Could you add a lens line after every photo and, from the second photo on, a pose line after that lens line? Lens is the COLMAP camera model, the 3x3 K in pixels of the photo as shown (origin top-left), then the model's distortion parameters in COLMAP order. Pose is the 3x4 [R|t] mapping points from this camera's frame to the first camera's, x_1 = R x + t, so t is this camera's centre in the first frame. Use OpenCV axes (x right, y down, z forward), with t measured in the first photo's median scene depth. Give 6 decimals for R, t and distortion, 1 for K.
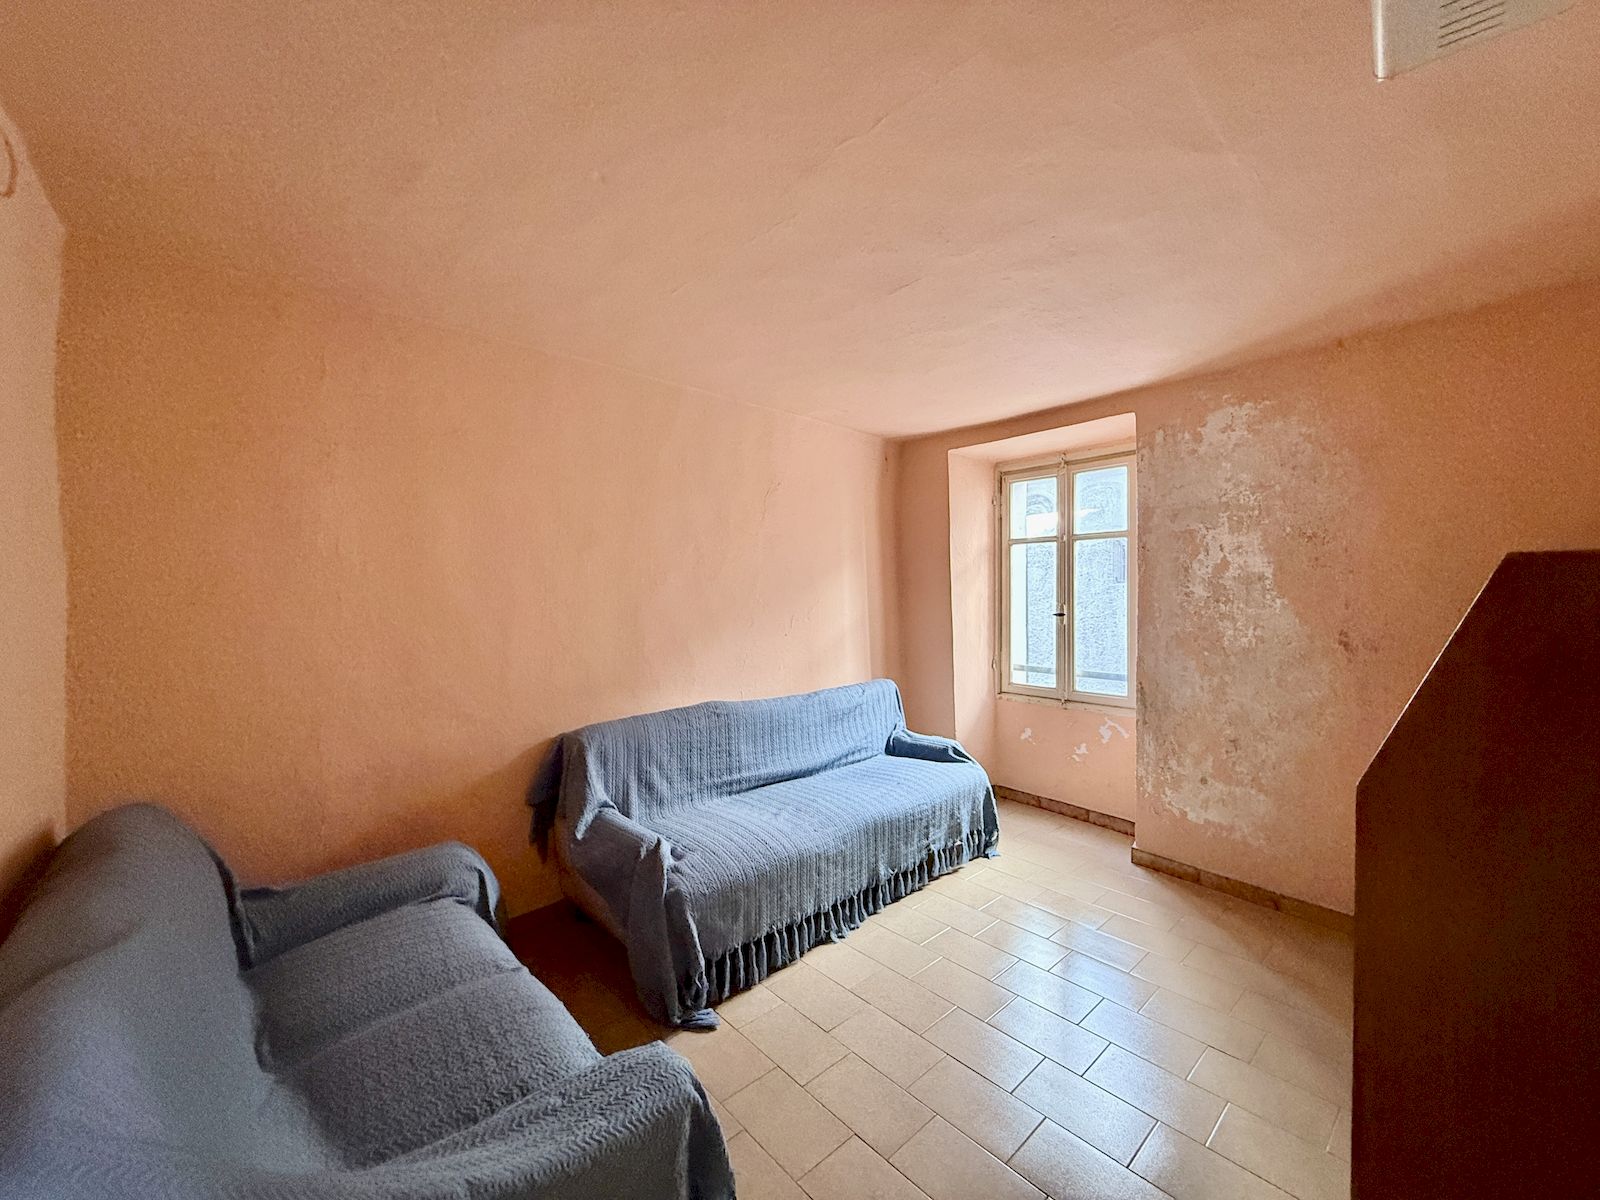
lens RADIAL K [[643.1, 0, 788.7], [0, 643.1, 588.9], [0, 0, 1]] dist [-0.000742, 0.000123]
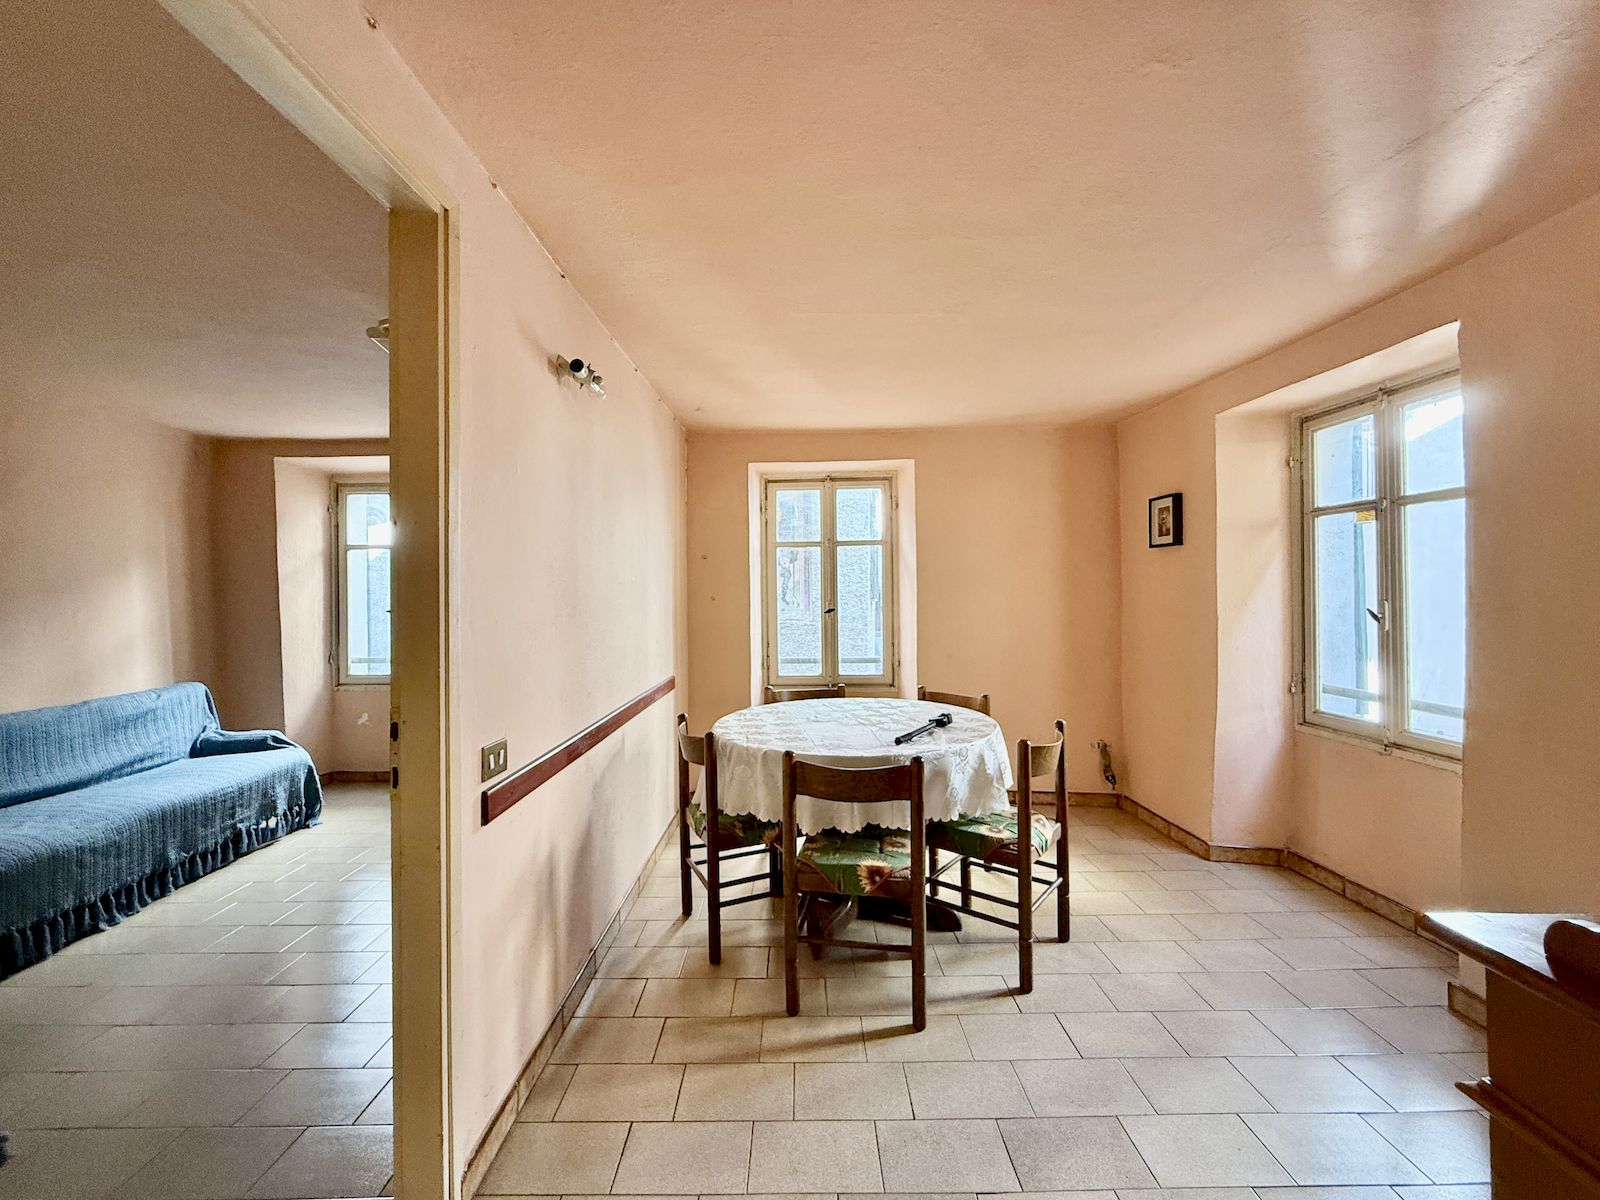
lens RADIAL K [[643.1, 0, 788.7], [0, 643.1, 588.9], [0, 0, 1]] dist [-0.000742, 0.000123]
pose [[0.653292, 0.005161, 0.757089, 0.004380], [-0.002116, 0.999985, -0.004990, 0.003188], [-0.757103, 0.001658, 0.653293, -0.387851]]
